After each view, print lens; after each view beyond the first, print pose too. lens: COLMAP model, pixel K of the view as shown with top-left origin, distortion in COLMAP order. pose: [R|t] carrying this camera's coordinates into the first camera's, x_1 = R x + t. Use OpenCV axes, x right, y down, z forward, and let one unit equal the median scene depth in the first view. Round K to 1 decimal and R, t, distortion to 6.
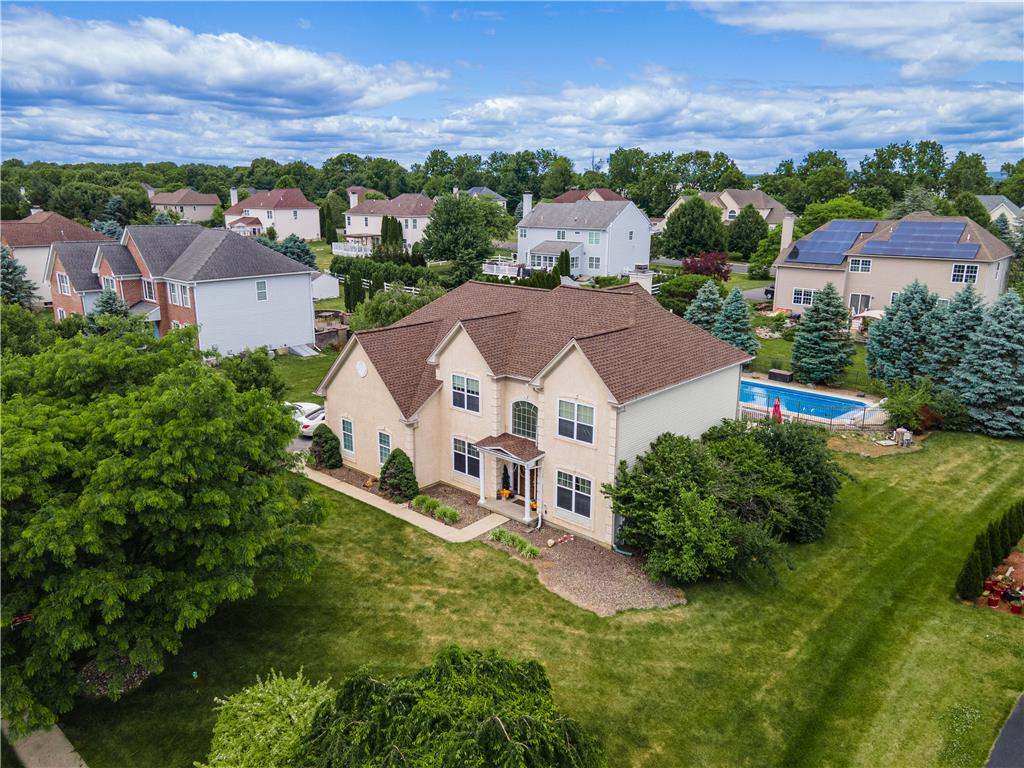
lens RADIAL K [[750.0, 0, 506.8], [0, 750.0, 382.7], [0, 0, 1]] dist [0.032700, 0.009287]
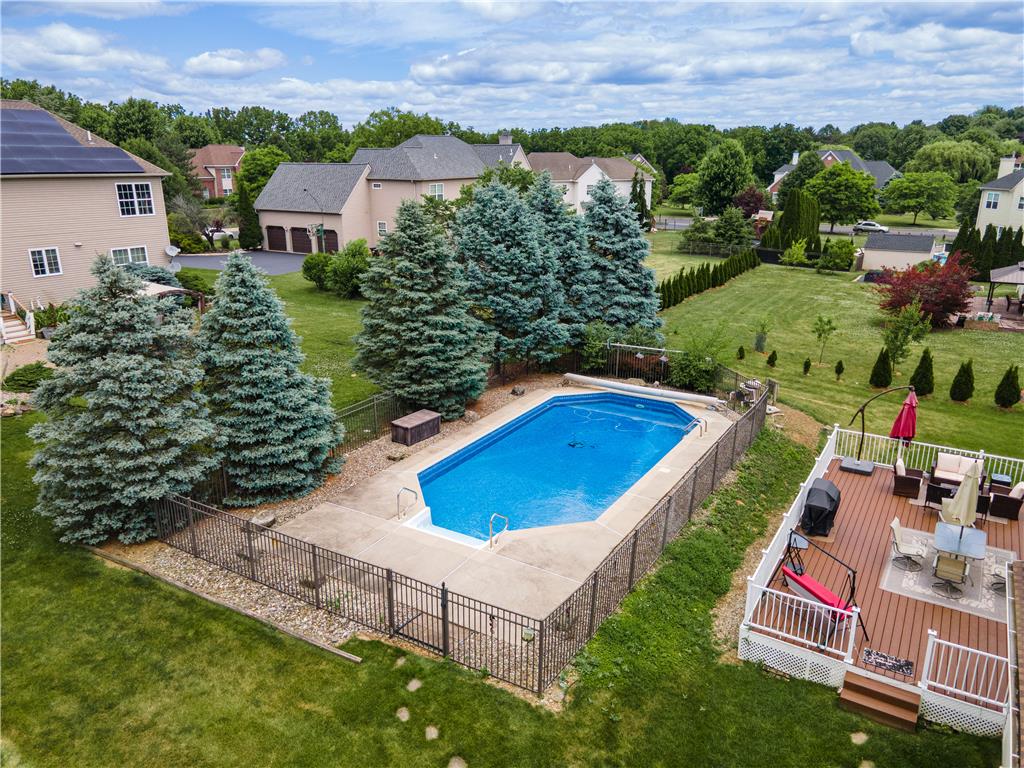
lens RADIAL K [[750.0, 0, 506.8], [0, 750.0, 382.7], [0, 0, 1]] dist [0.032700, 0.009287]
pose [[-0.185749, -0.291378, 0.938401, -0.085131], [0.240266, 0.912562, 0.330914, -0.311329], [-0.952769, 0.286932, -0.099500, 1.854650]]
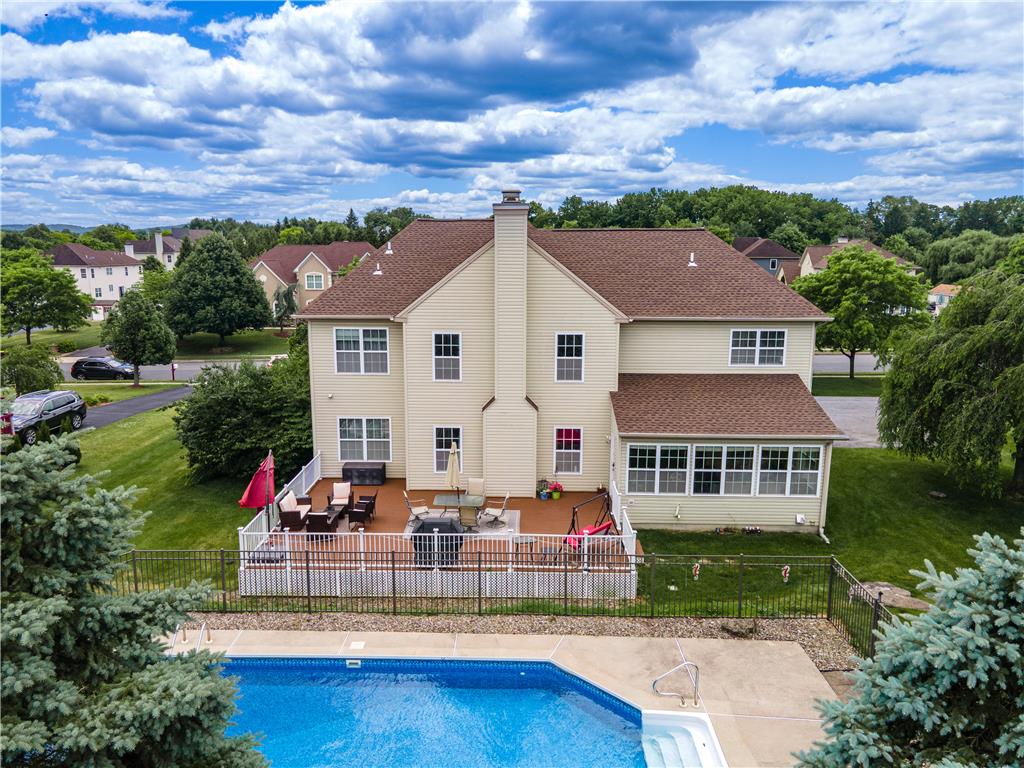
lens RADIAL K [[750.0, 0, 506.8], [0, 750.0, 382.7], [0, 0, 1]] dist [0.032700, 0.009287]
pose [[-0.753576, 0.115156, -0.647195, 0.781332], [-0.166813, 0.918810, 0.357717, -0.324552], [0.635843, 0.377527, -0.673184, 2.005104]]
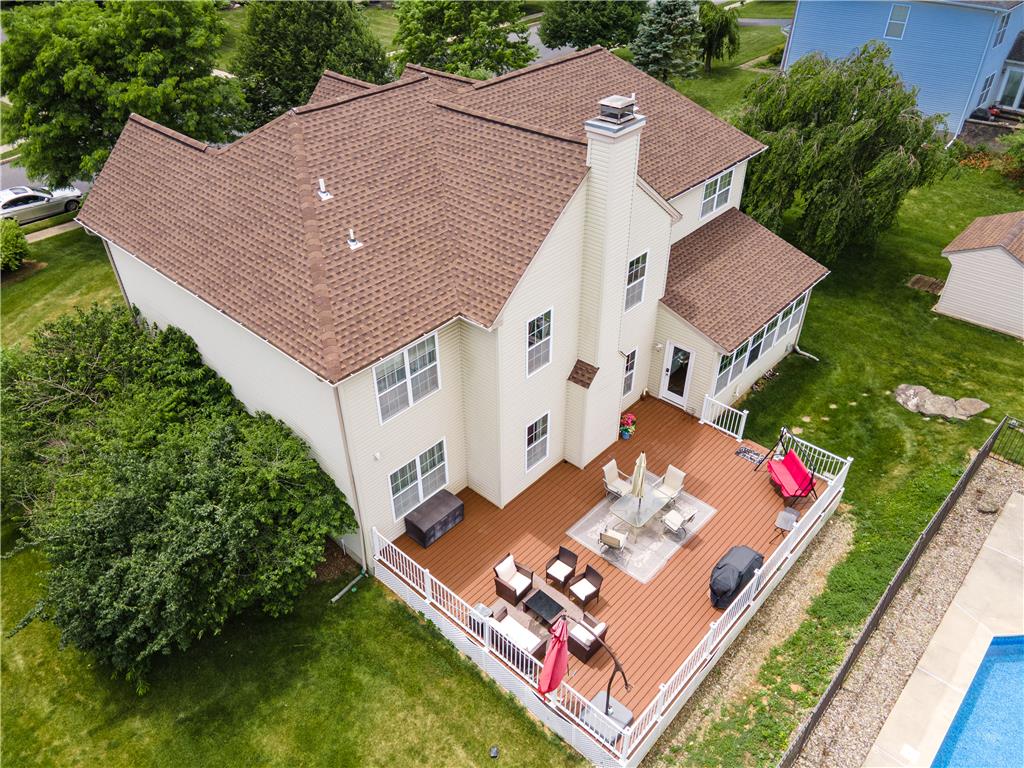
lens RADIAL K [[750.0, 0, 506.8], [0, 750.0, 382.7], [0, 0, 1]] dist [0.032700, 0.009287]
pose [[-0.006246, 0.592700, -0.805399, 0.800088], [-0.239930, 0.781000, 0.576605, -0.361811], [0.970770, 0.196841, 0.137328, 1.295012]]
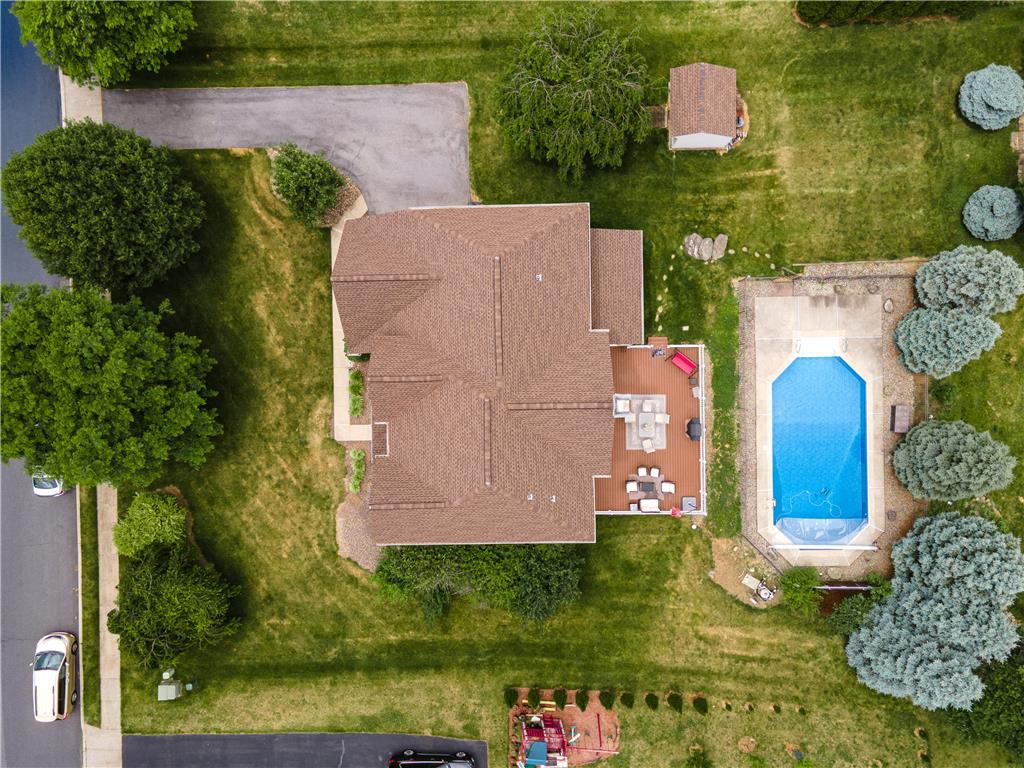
lens RADIAL K [[750.0, 0, 506.8], [0, 750.0, 382.7], [0, 0, 1]] dist [0.032700, 0.009287]
pose [[0.680755, 0.732109, -0.024297, 0.128184], [-0.154199, 0.175652, 0.972301, -1.379897], [0.716098, -0.658152, 0.232466, 1.016292]]
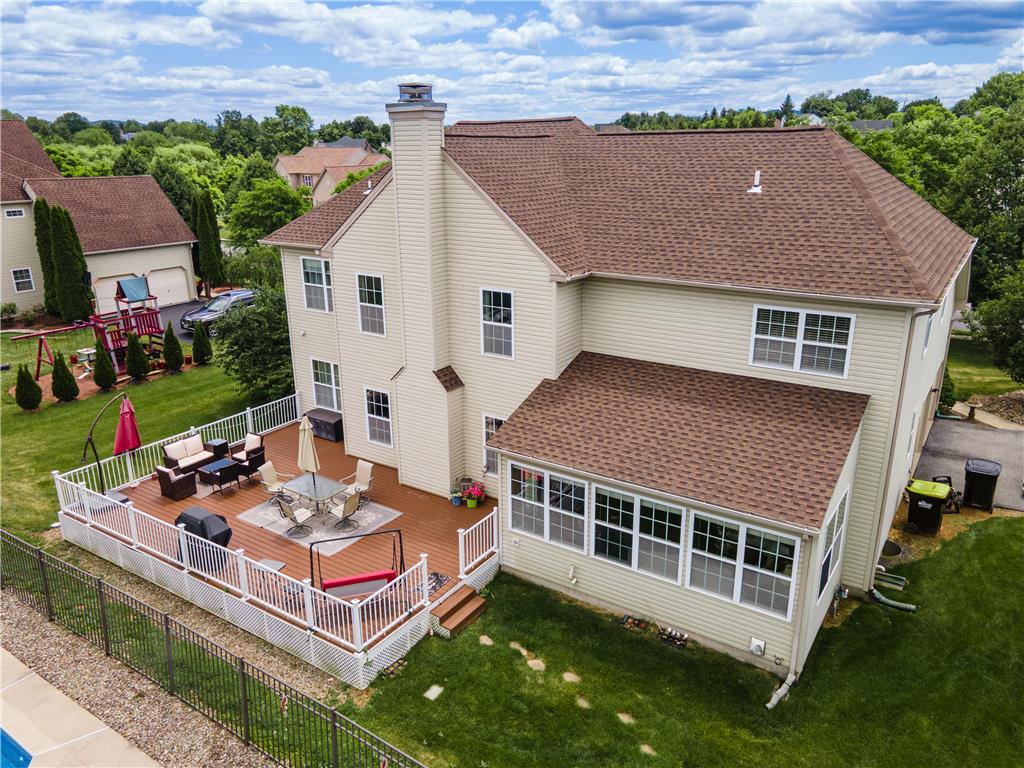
lens RADIAL K [[750.0, 0, 506.8], [0, 750.0, 382.7], [0, 0, 1]] dist [0.032700, 0.009287]
pose [[-0.989709, 0.053149, -0.132862, 0.267177], [-0.025897, 0.846610, 0.531583, -0.341348], [0.140735, 0.529553, -0.836521, 2.003863]]
